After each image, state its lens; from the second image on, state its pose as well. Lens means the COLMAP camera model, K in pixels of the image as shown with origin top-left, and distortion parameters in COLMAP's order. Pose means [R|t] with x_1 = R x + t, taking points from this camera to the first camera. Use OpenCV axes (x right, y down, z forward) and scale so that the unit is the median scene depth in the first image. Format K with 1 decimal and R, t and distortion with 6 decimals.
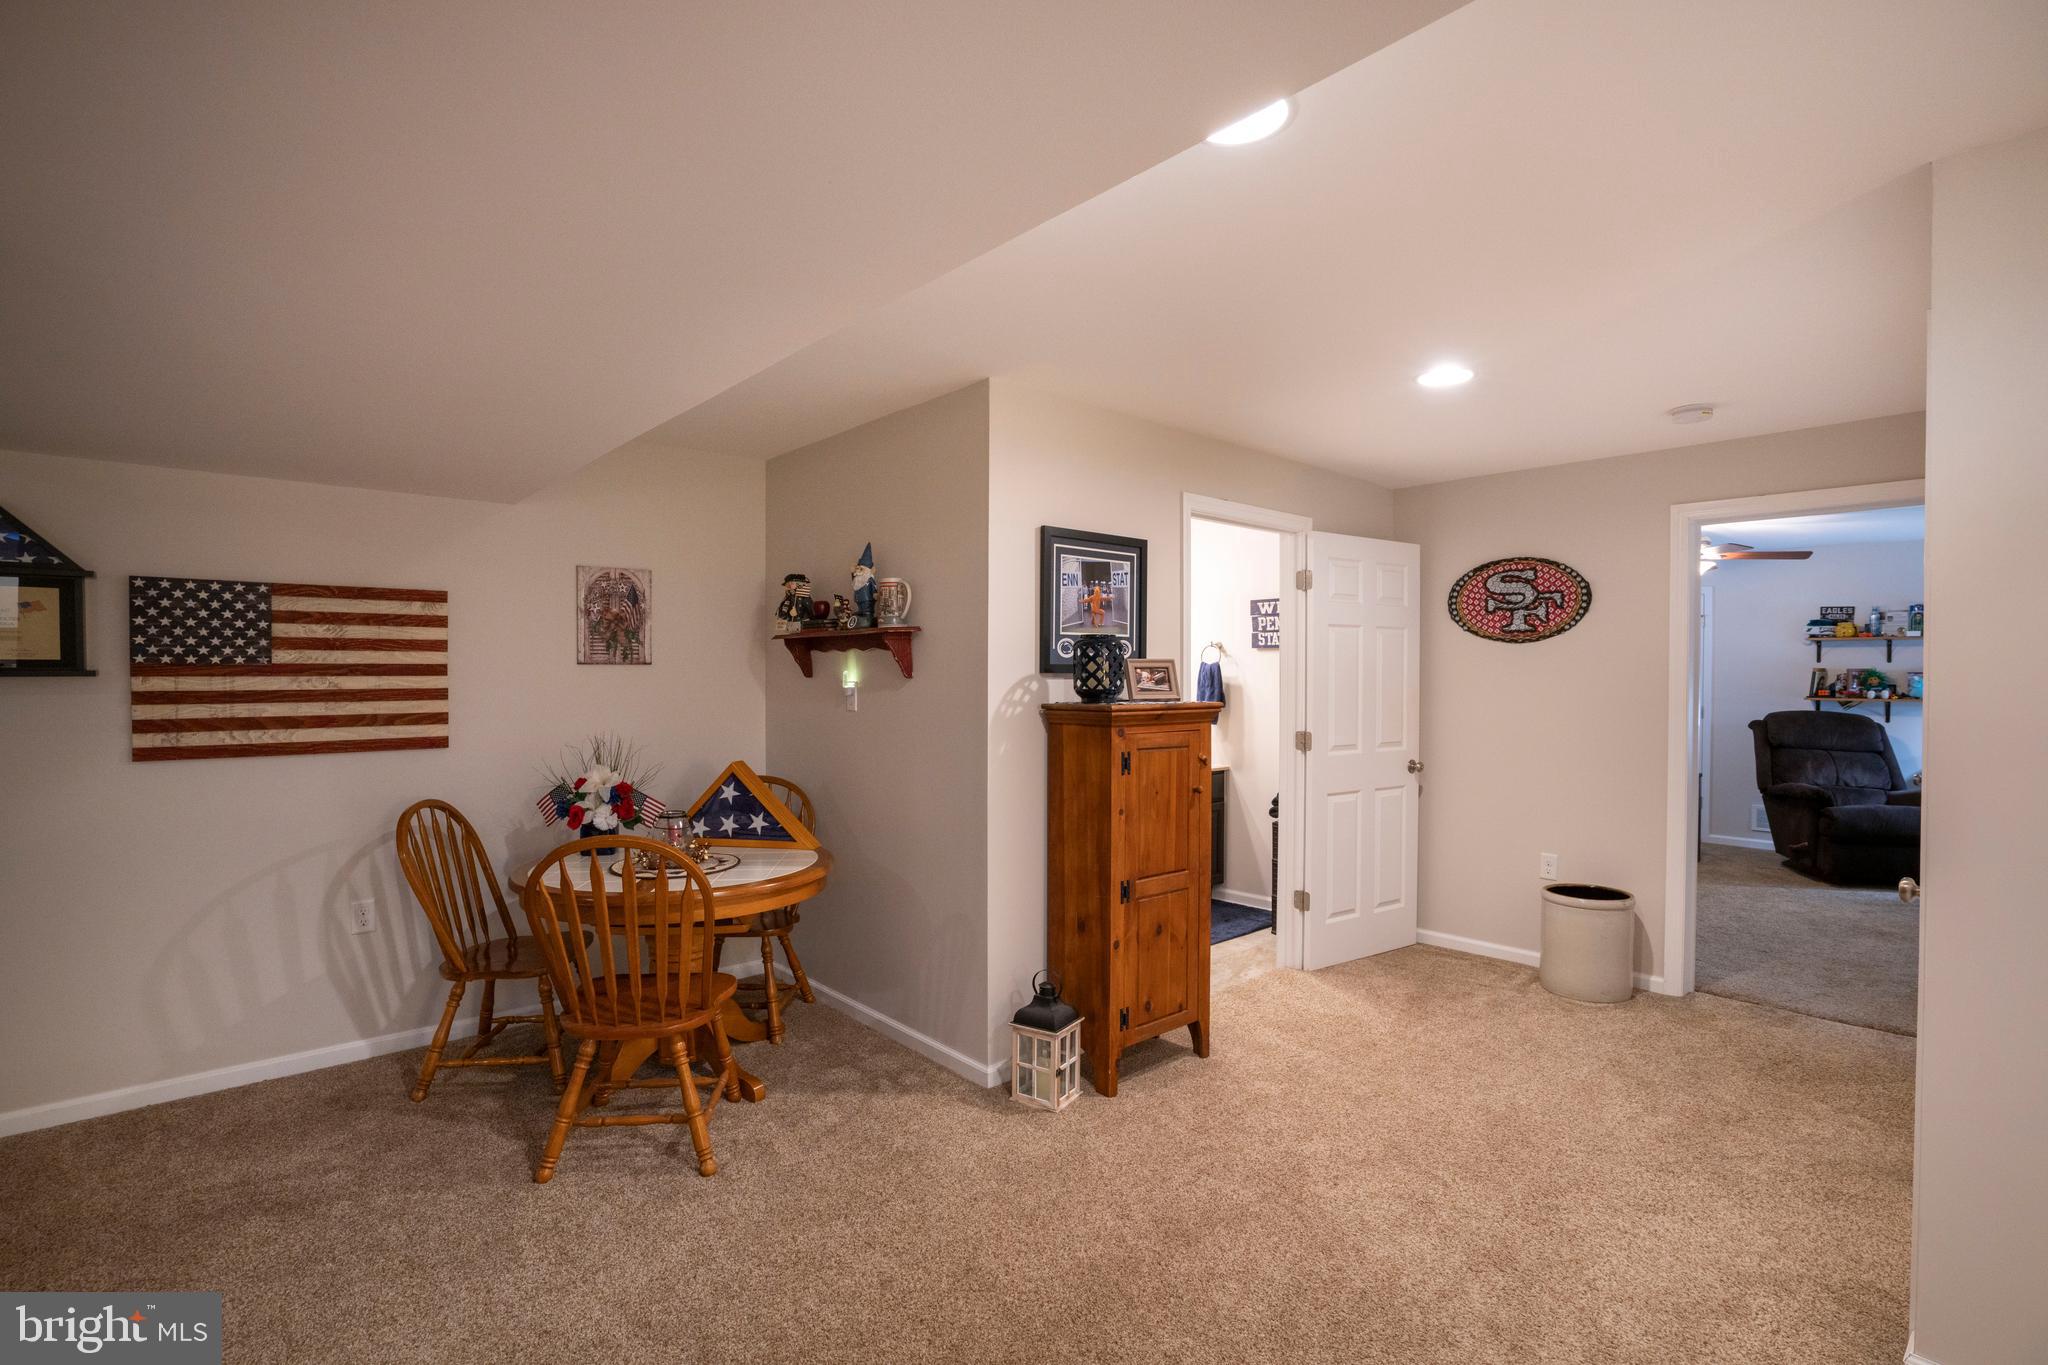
lens RADIAL K [[948.4, 0, 1019.7], [0, 948.4, 685.9], [0, 0, 1]] dist [-0.067251, 0.029006]
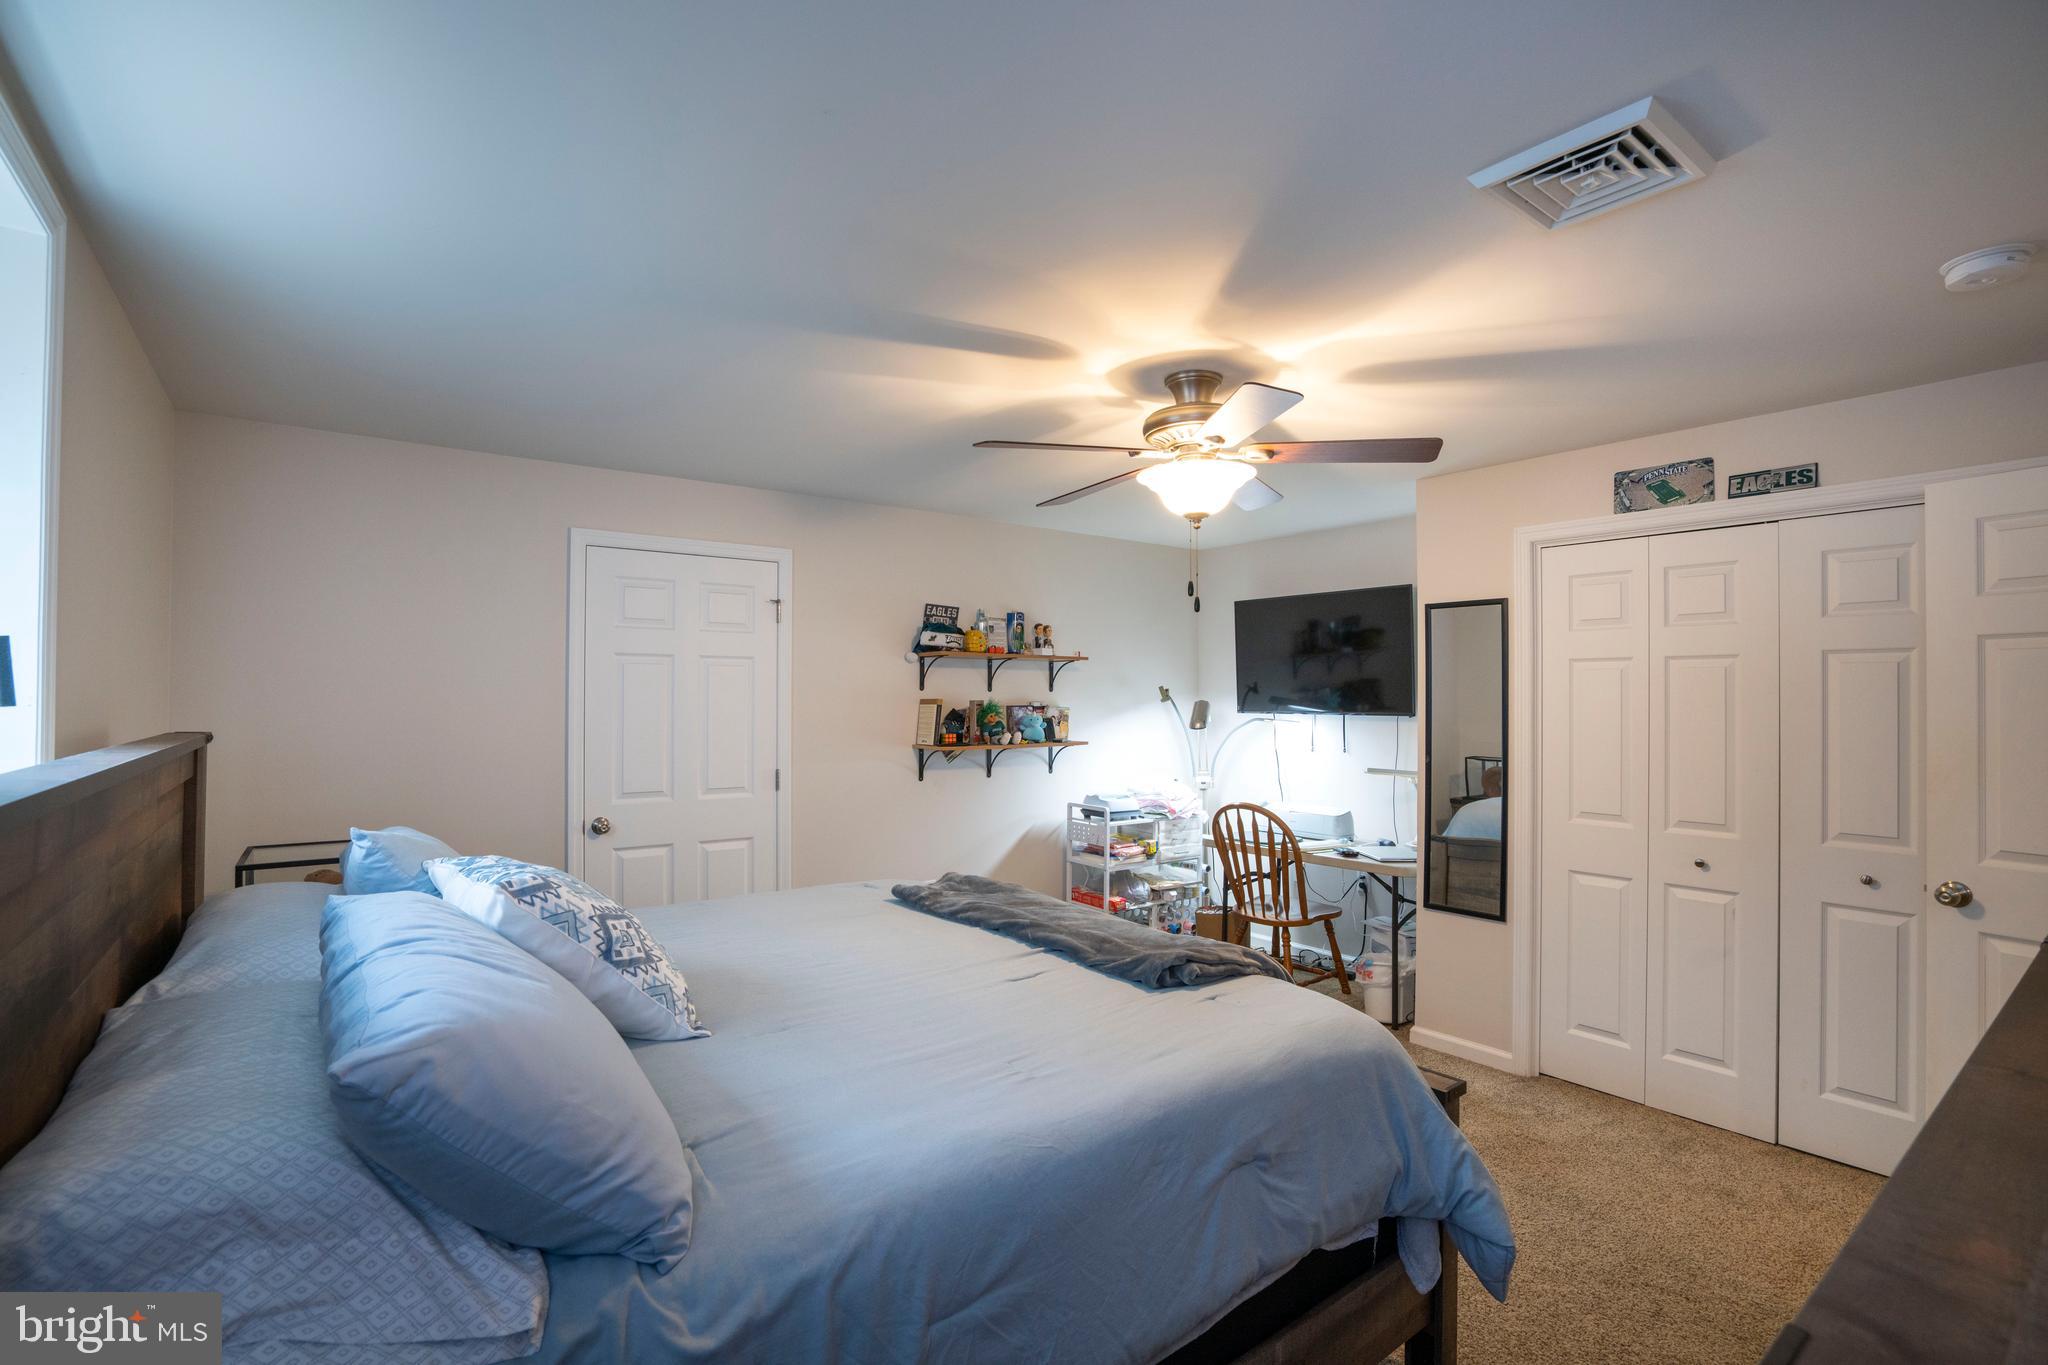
lens RADIAL K [[948.4, 0, 1019.7], [0, 948.4, 685.9], [0, 0, 1]] dist [-0.067251, 0.029006]
pose [[0.078431, 0.008236, 0.996886, 0.226727], [0.006254, 0.999942, -0.008753, -0.022858], [-0.996900, 0.006921, 0.078375, 0.907942]]
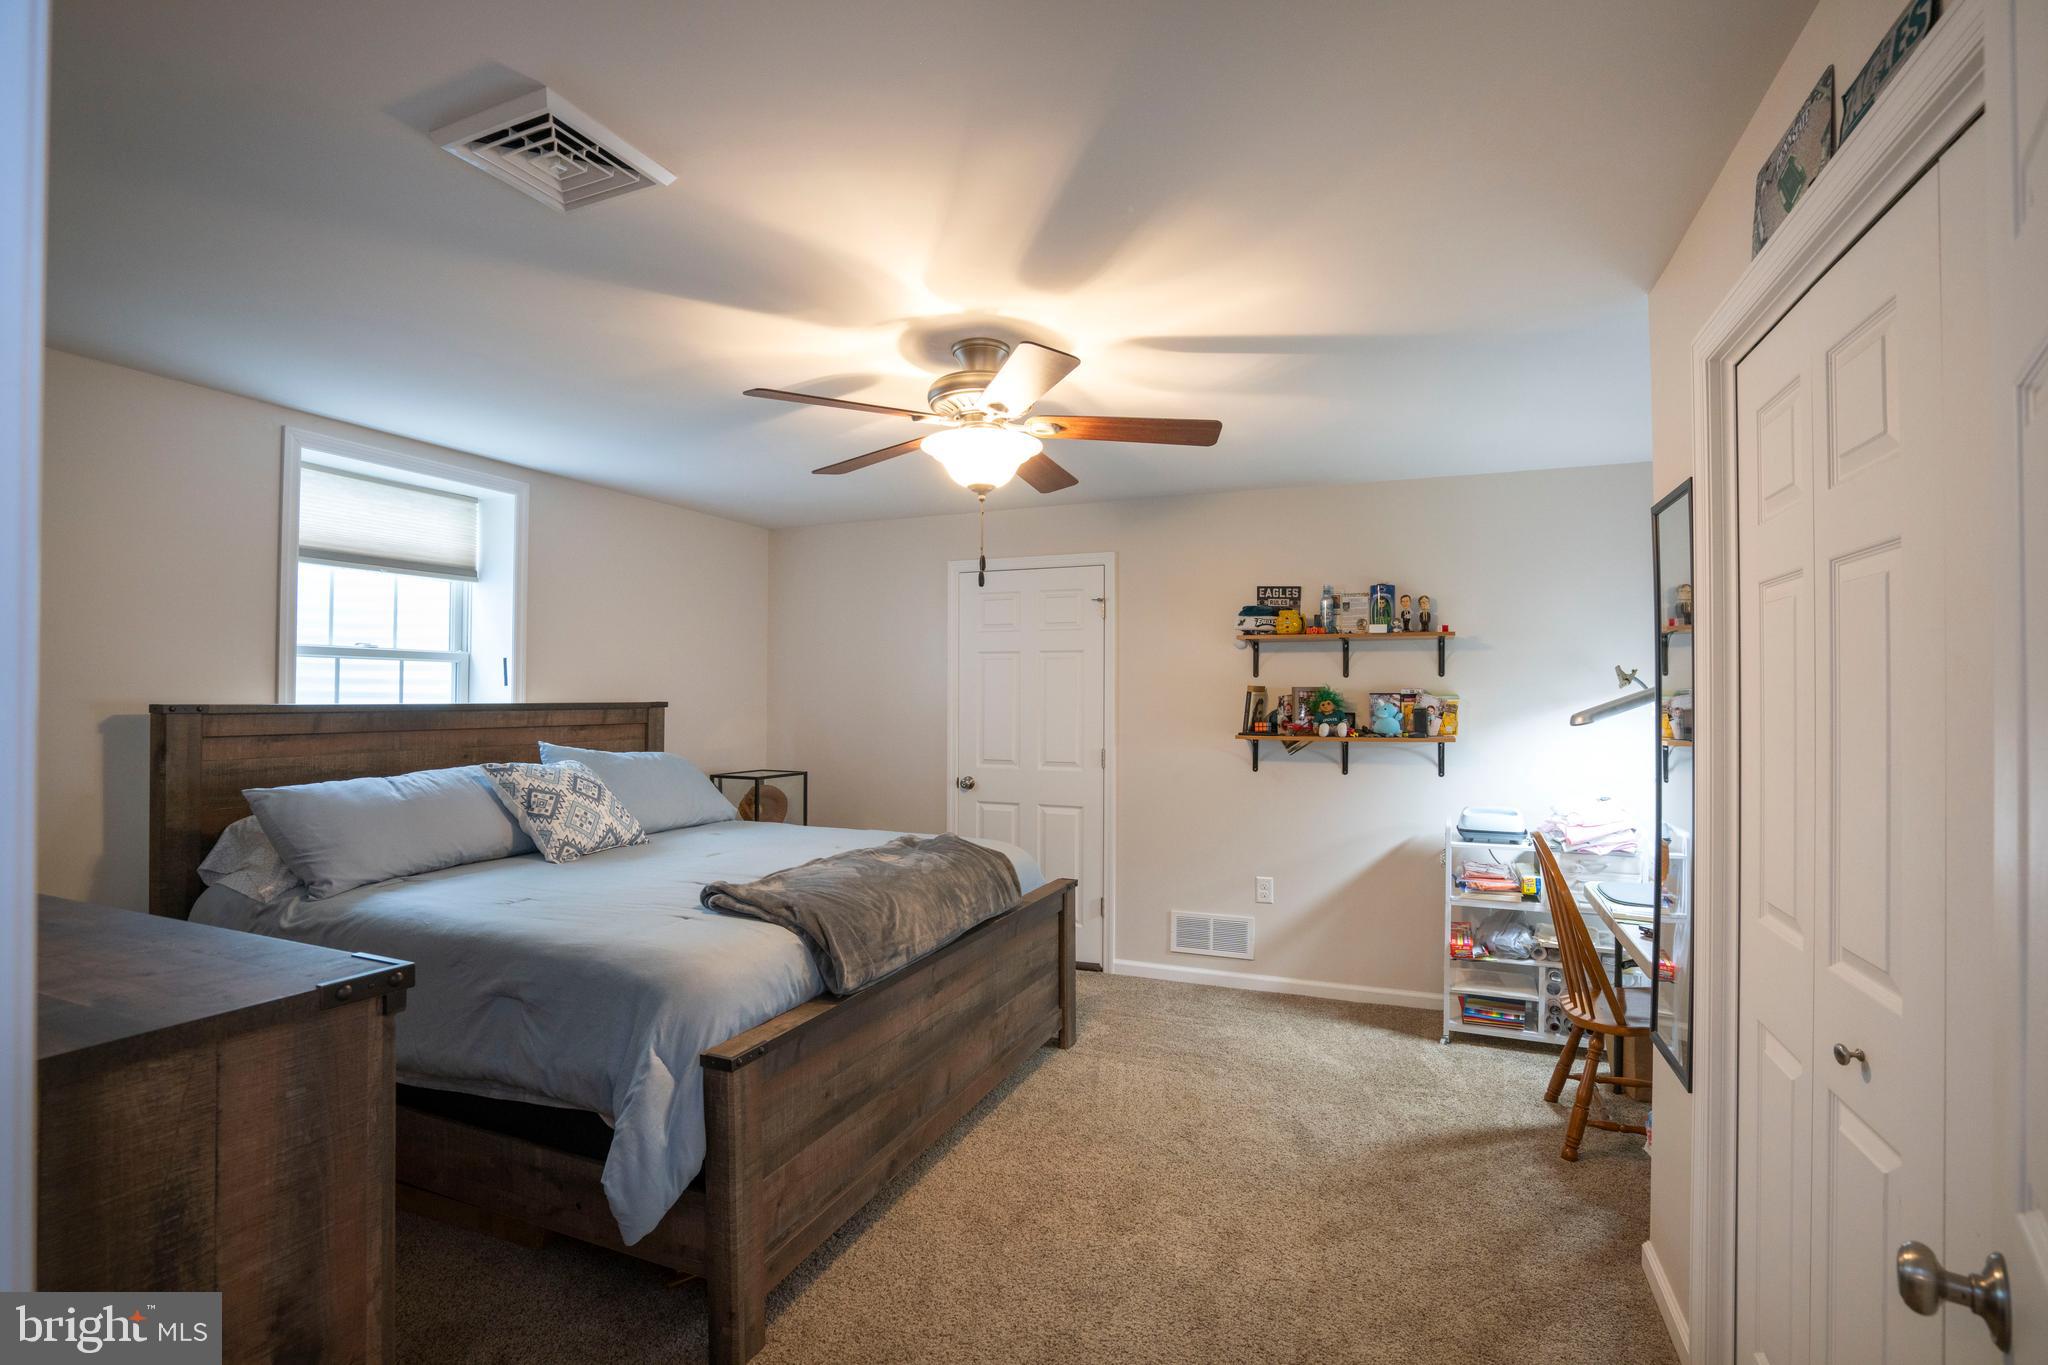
lens RADIAL K [[948.4, 0, 1019.7], [0, 948.4, 685.9], [0, 0, 1]] dist [-0.067251, 0.029006]
pose [[0.904661, 0.002555, 0.426124, 0.475373], [0.005266, 0.999839, -0.017174, -0.009738], [-0.426099, 0.017780, 0.904502, 0.511974]]
